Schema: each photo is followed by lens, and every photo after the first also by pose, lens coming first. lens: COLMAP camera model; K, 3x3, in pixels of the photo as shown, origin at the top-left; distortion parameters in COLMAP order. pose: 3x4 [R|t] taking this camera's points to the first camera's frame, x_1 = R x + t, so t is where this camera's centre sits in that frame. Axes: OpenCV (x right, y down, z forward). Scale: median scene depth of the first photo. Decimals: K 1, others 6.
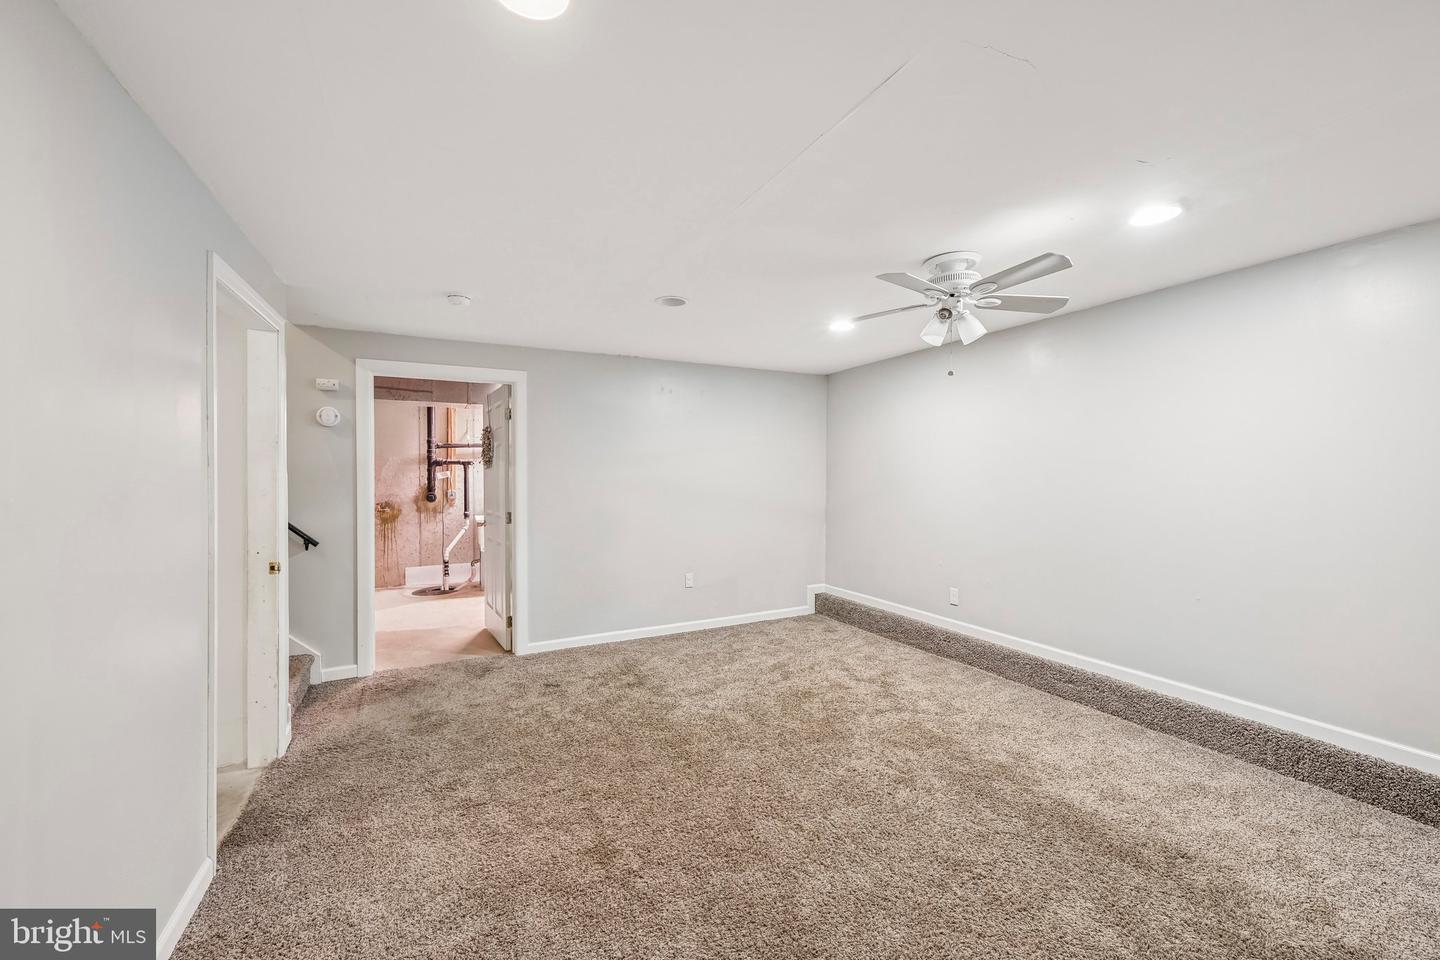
lens RADIAL K [[571.8, 0, 723.2], [0, 571.8, 474.7], [0, 0, 1]] dist [0.002834, -0.001143]
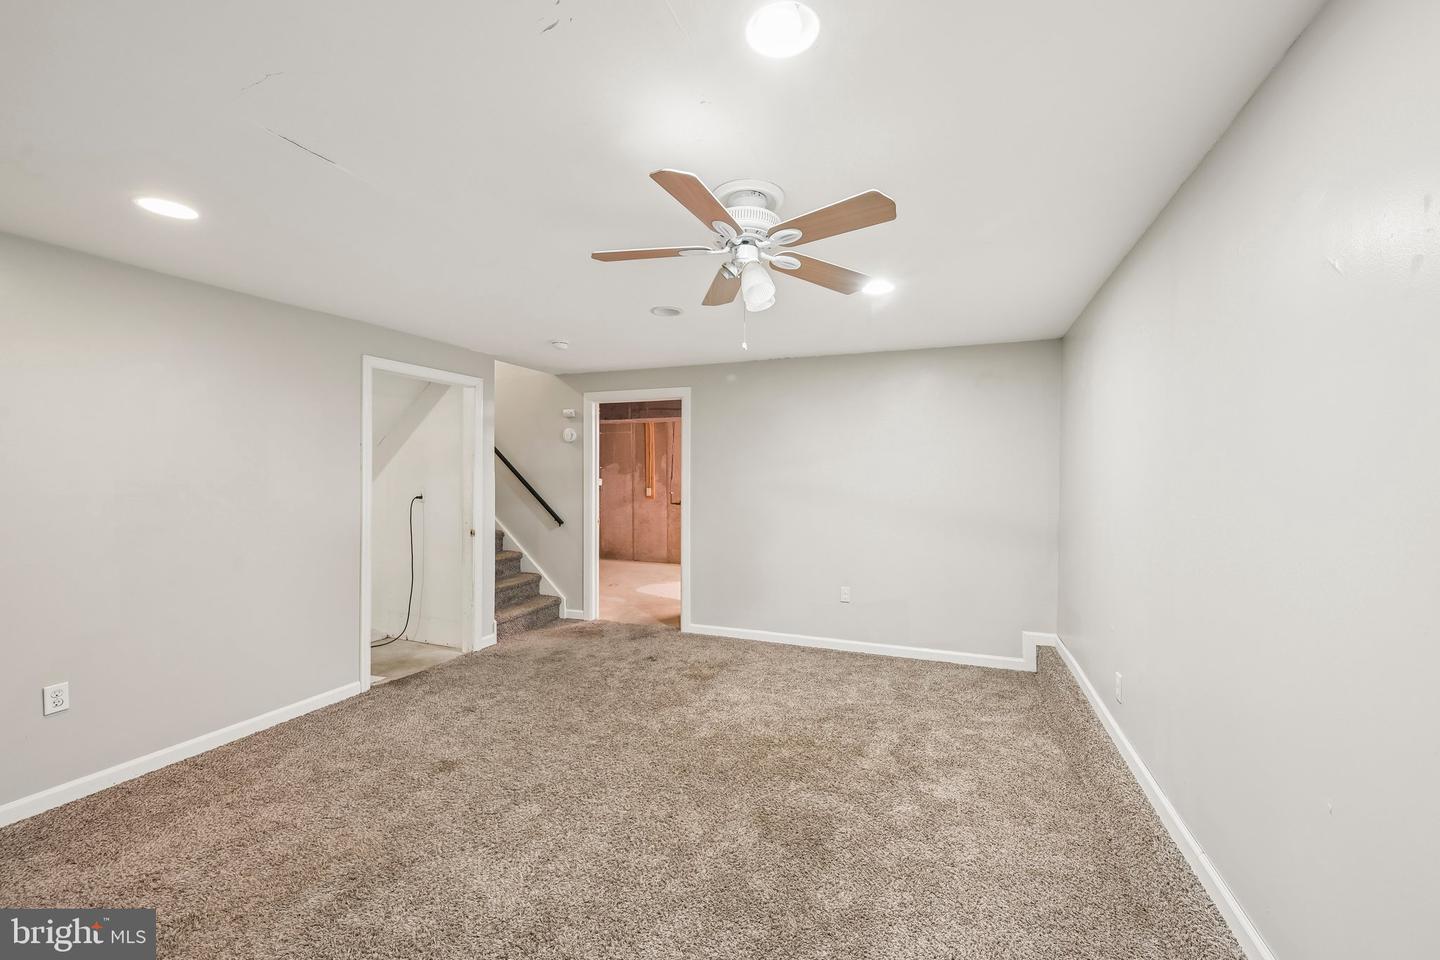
lens RADIAL K [[571.8, 0, 721.2], [0, 571.8, 476.5], [0, 0, 1]] dist [0.002834, -0.001143]
pose [[0.662094, 0.008324, -0.749375, 0.649582], [-0.007881, 0.999960, 0.004145, -0.006181], [0.749380, 0.003162, 0.662133, 0.332536]]
